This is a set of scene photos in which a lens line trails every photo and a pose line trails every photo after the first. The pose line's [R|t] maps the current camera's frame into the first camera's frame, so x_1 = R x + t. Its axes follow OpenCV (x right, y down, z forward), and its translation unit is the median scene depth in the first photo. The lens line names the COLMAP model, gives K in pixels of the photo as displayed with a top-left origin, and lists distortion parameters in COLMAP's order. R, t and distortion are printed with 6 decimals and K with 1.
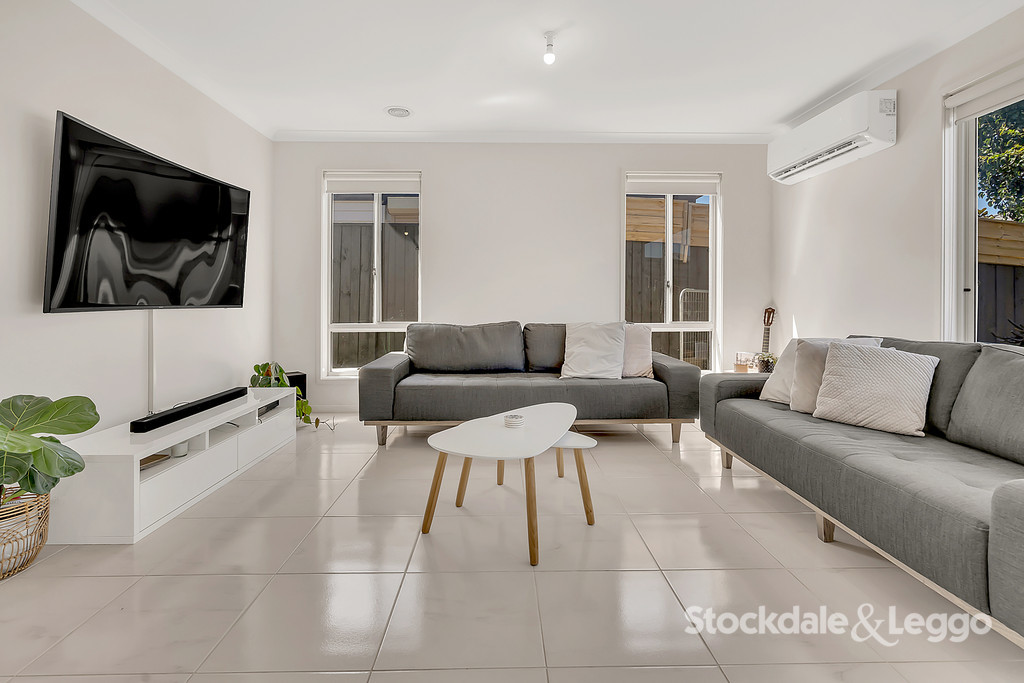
lens RADIAL K [[468.7, 0, 510.3], [0, 468.7, 296.7], [0, 0, 1]] dist [-0.000464, -0.000498]
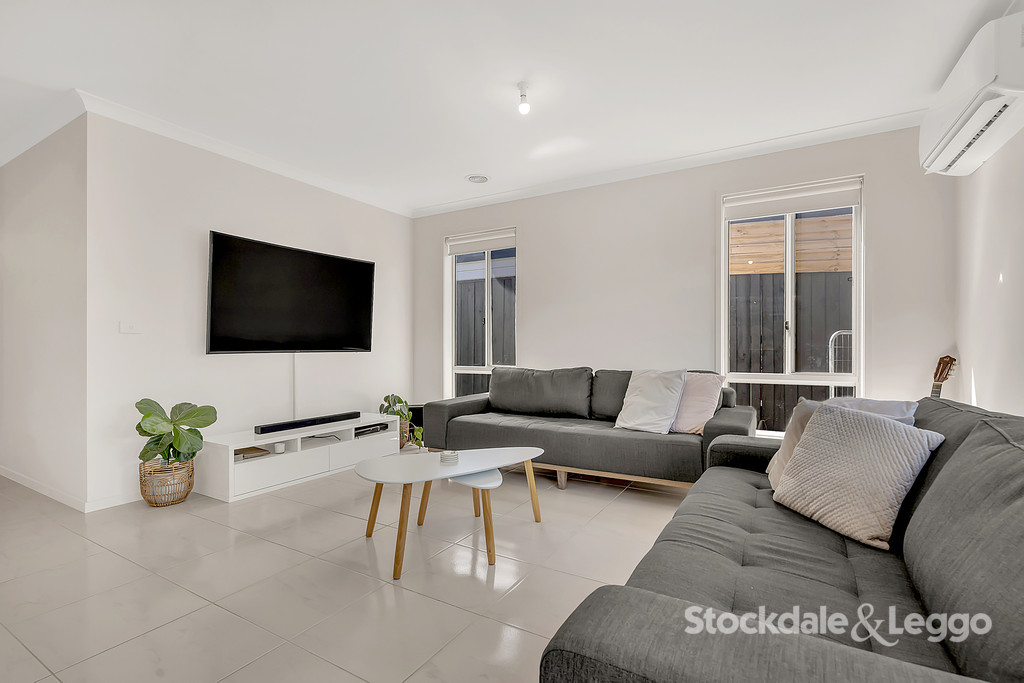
lens RADIAL K [[466.6, 0, 512.0], [0, 466.6, 341.5], [0, 0, 1]] dist [0.001282, 0.000044]
pose [[0.854475, -0.006251, -0.519454, 0.401314], [0.004694, 0.999980, -0.004313, 0.002054], [0.519471, 0.001247, 0.854487, 0.081398]]
